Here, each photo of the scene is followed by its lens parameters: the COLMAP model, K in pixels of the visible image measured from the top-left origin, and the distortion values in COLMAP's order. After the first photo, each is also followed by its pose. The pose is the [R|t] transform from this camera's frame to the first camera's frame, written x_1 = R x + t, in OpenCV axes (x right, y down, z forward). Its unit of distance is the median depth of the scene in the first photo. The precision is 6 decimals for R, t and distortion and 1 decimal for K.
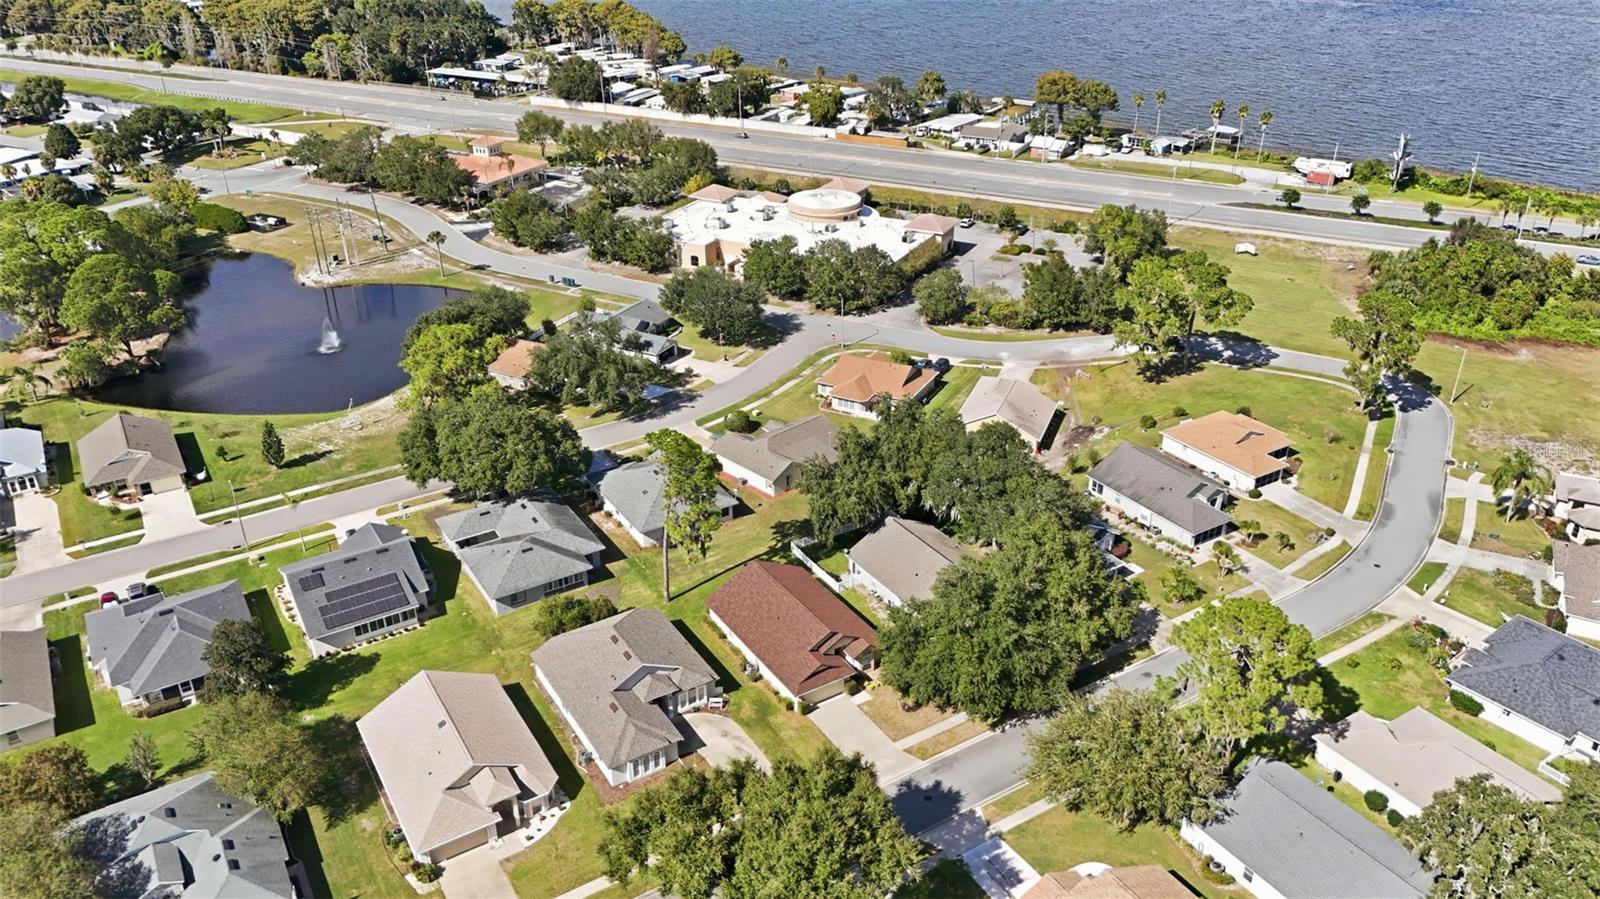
lens RADIAL K [[1174.7, 0, 800.0], [0, 1174.7, 449.5], [0, 0, 1]] dist [0.083082, -0.082060]
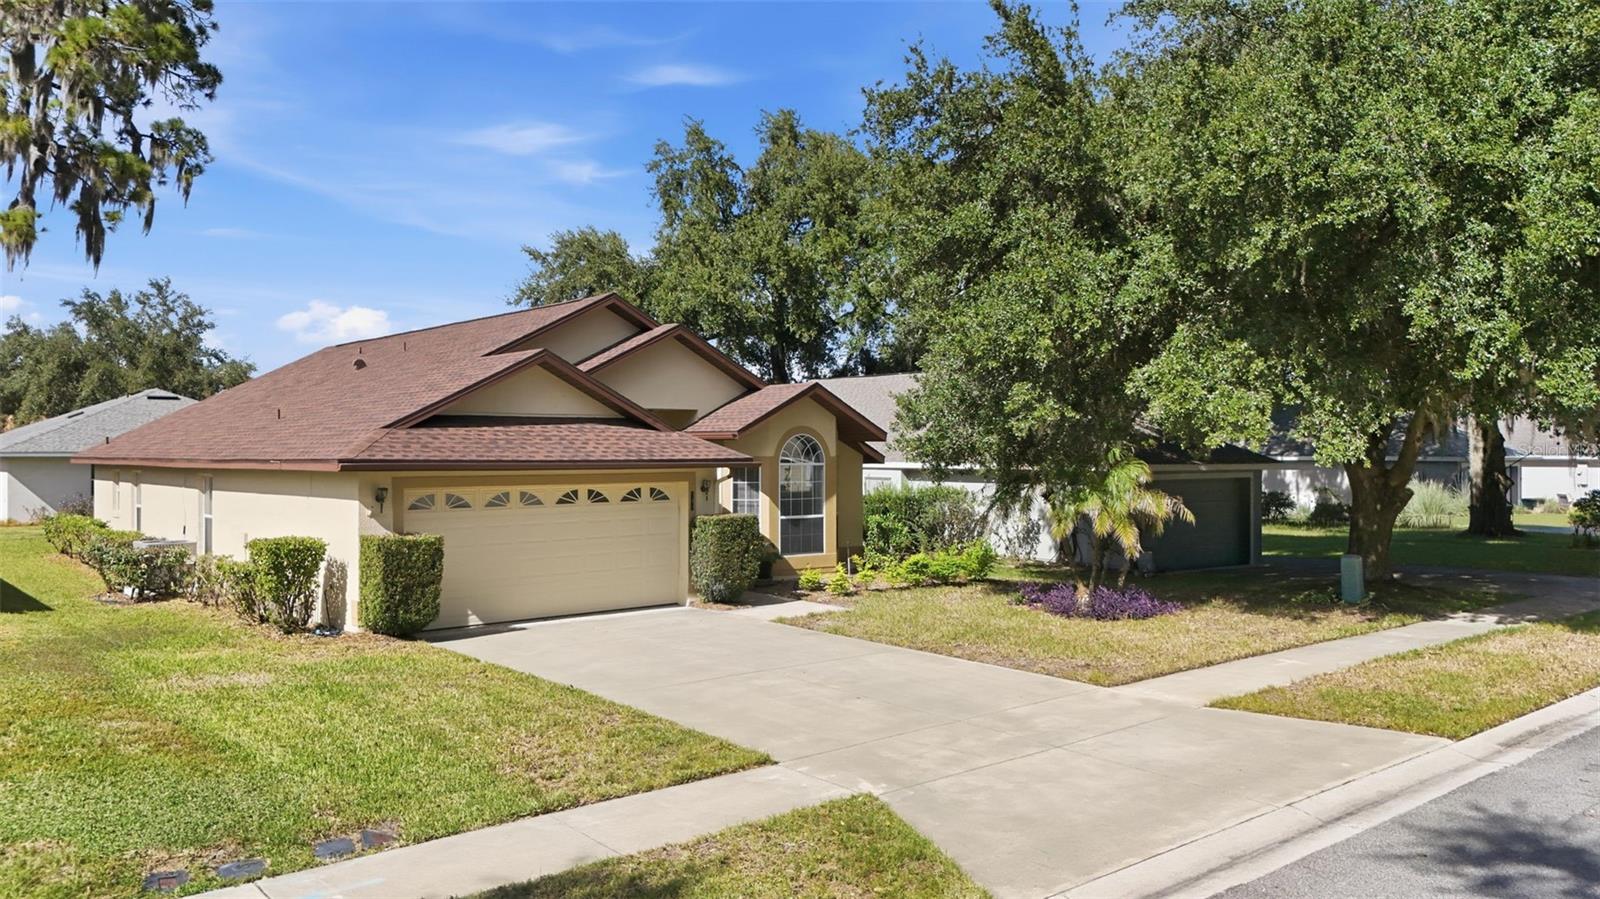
lens RADIAL K [[1174.7, 0, 800.0], [0, 1174.7, 449.5], [0, 0, 1]] dist [0.083082, -0.082060]
pose [[0.989257, 0.003742, 0.146137, 0.029066], [0.064267, 0.886754, -0.457753, 0.270454], [-0.131301, 0.462227, 0.876987, 0.855673]]
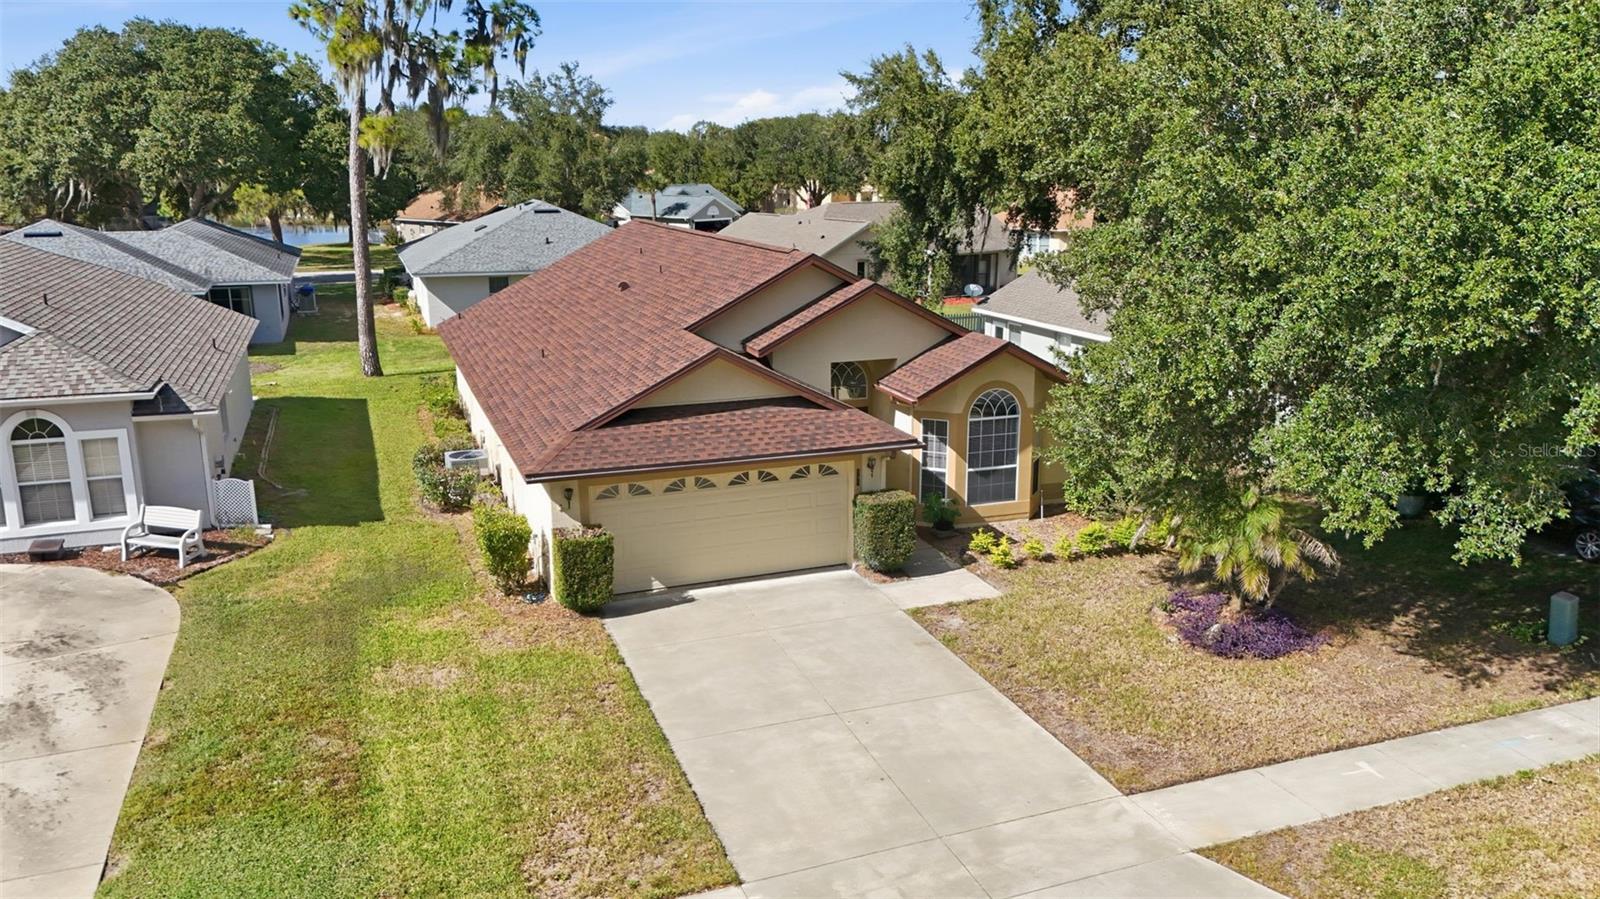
lens RADIAL K [[1174.7, 0, 800.0], [0, 1174.7, 449.5], [0, 0, 1]] dist [0.083082, -0.082060]
pose [[0.980574, 0.048325, -0.190105, 0.064880], [-0.091714, 0.969666, -0.226577, 0.235829], [0.173390, 0.239611, 0.955261, 0.831933]]
